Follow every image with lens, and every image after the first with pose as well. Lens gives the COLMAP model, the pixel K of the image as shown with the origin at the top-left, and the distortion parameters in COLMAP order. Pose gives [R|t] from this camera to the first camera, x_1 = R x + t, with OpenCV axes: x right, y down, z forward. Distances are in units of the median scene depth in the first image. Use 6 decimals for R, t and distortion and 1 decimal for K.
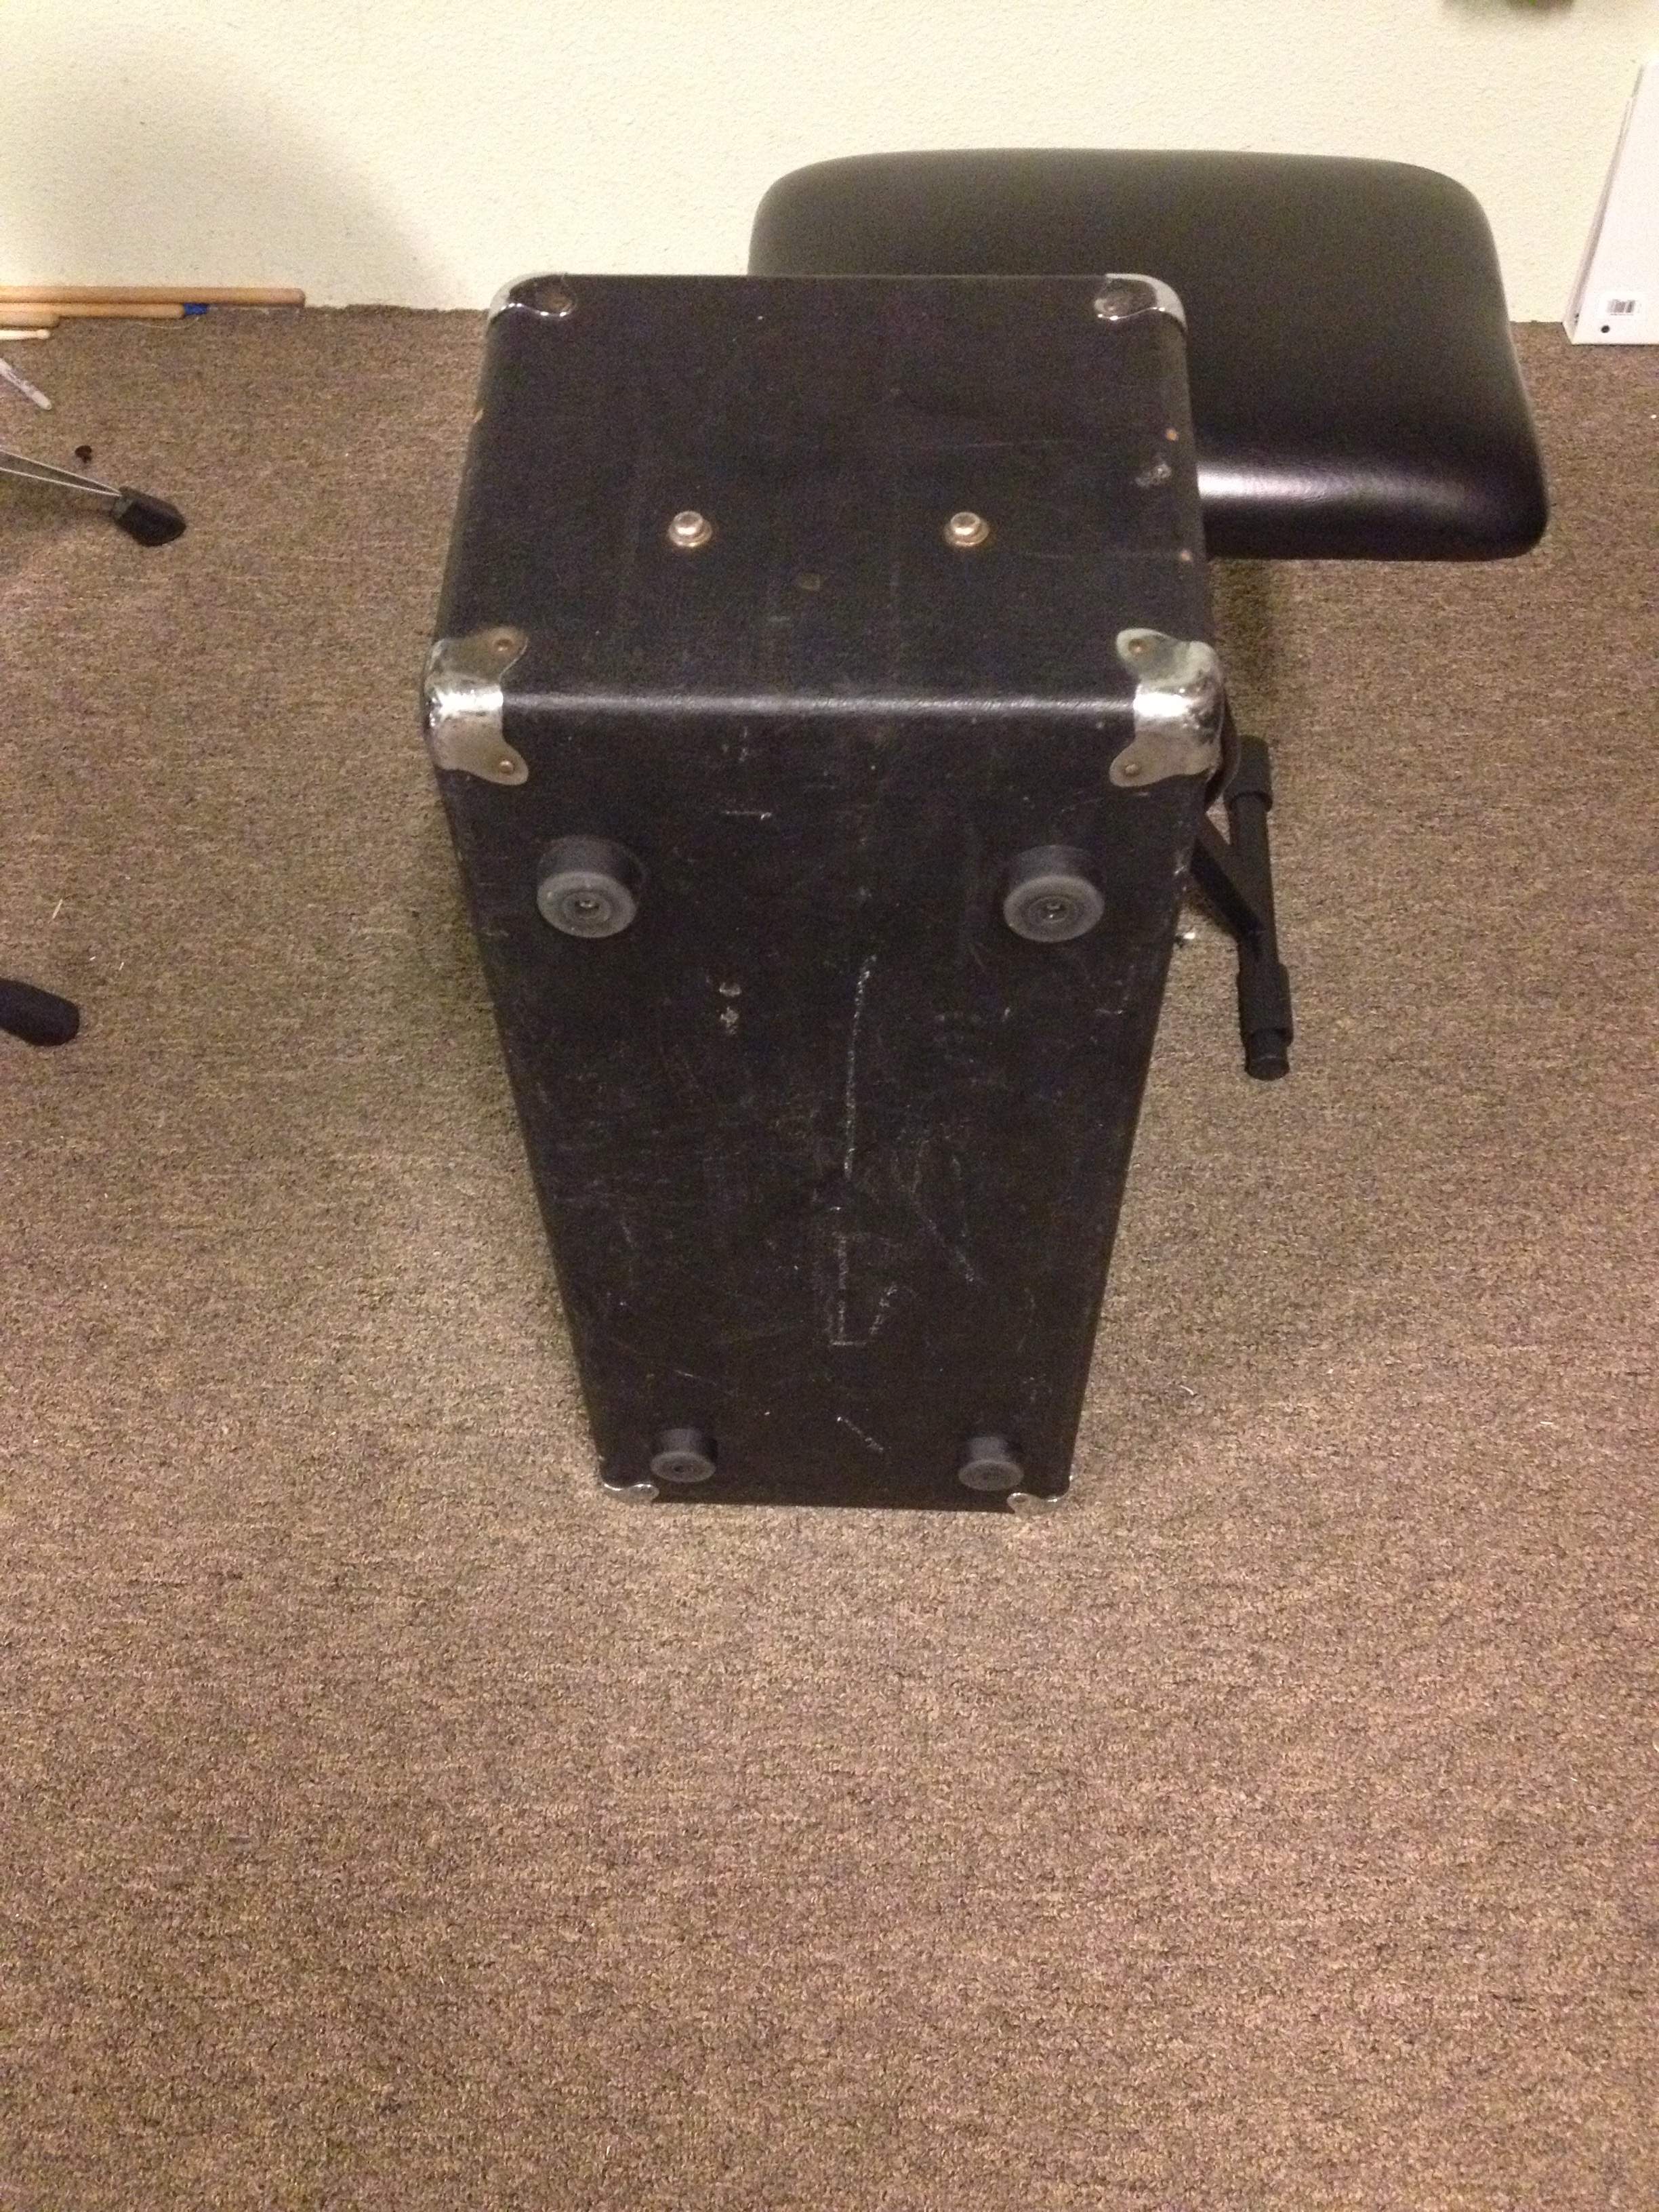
lens RADIAL K [[2168.5, 0, 780.0], [0, 2168.5, 1105.5], [0, 0, 1]] dist [0.004233, 0.000000]
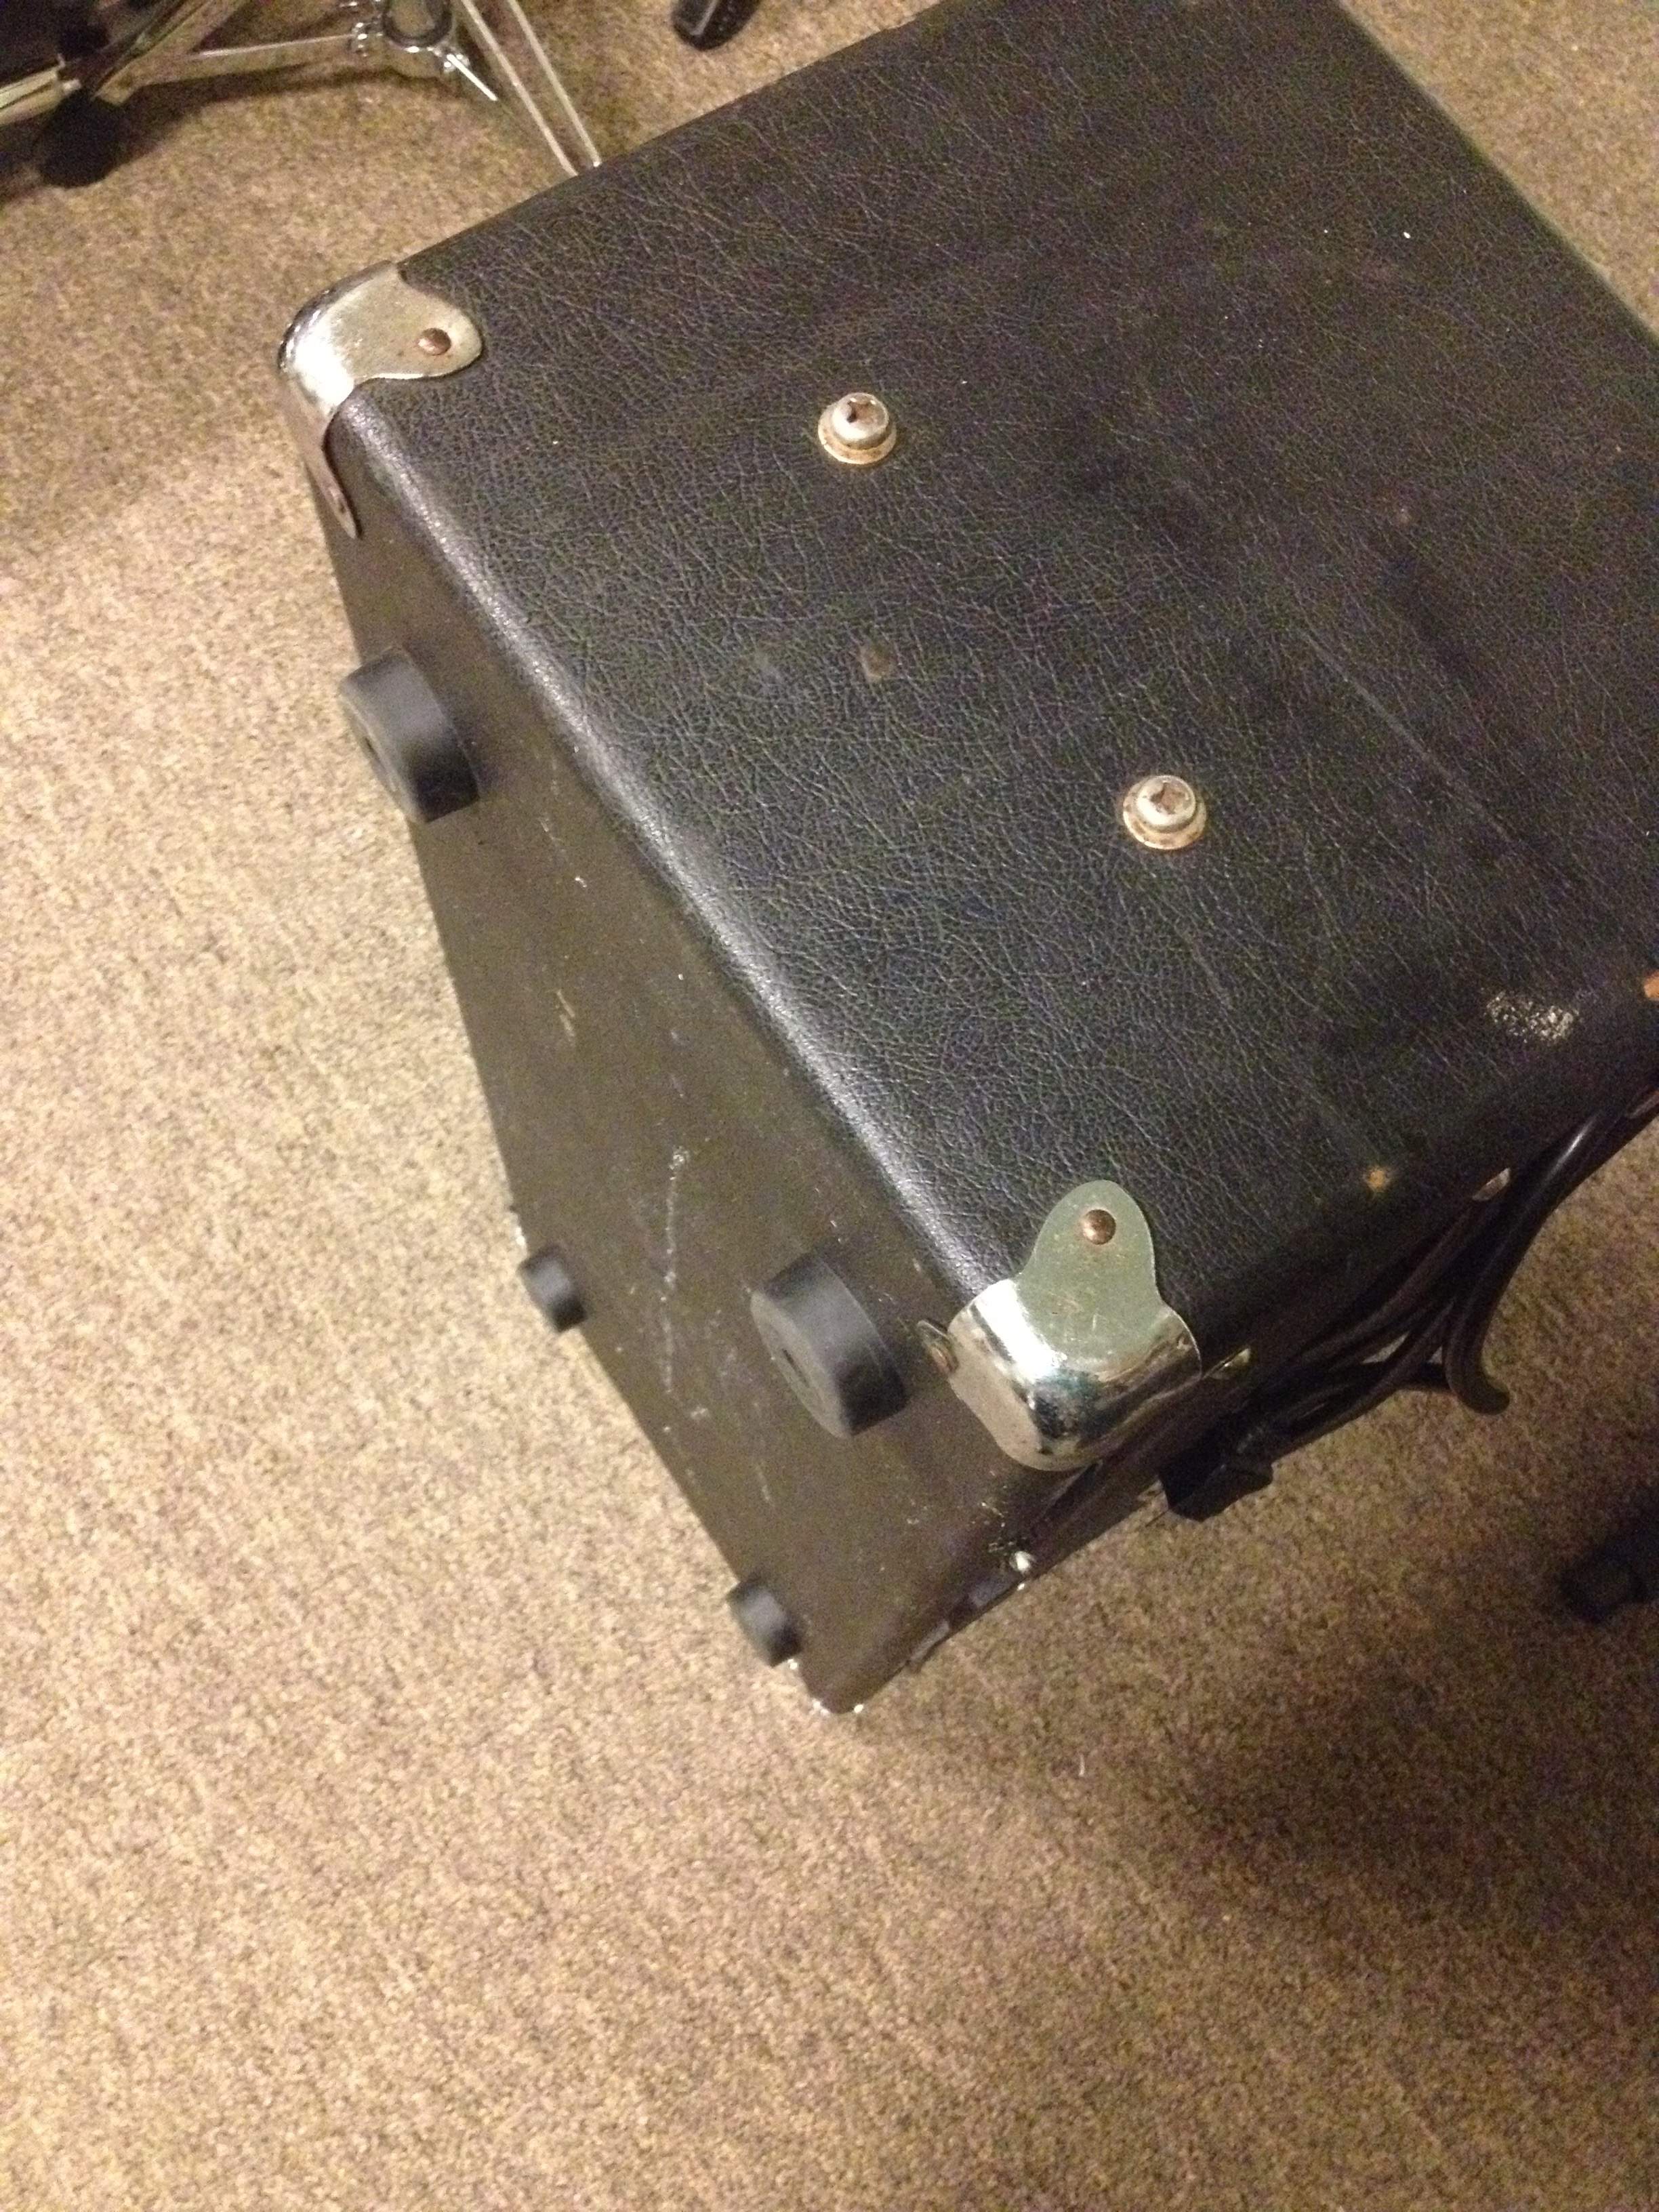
lens RADIAL K [[2168.5, 0, 786.8], [0, 2168.5, 1104.8], [0, 0, 1]] dist [0.004233, 0.000000]
pose [[0.583227, 0.778715, -0.231190, 0.137739], [-0.694595, 0.625651, 0.355105, -0.226689], [0.421170, -0.046523, 0.905788, 0.324650]]
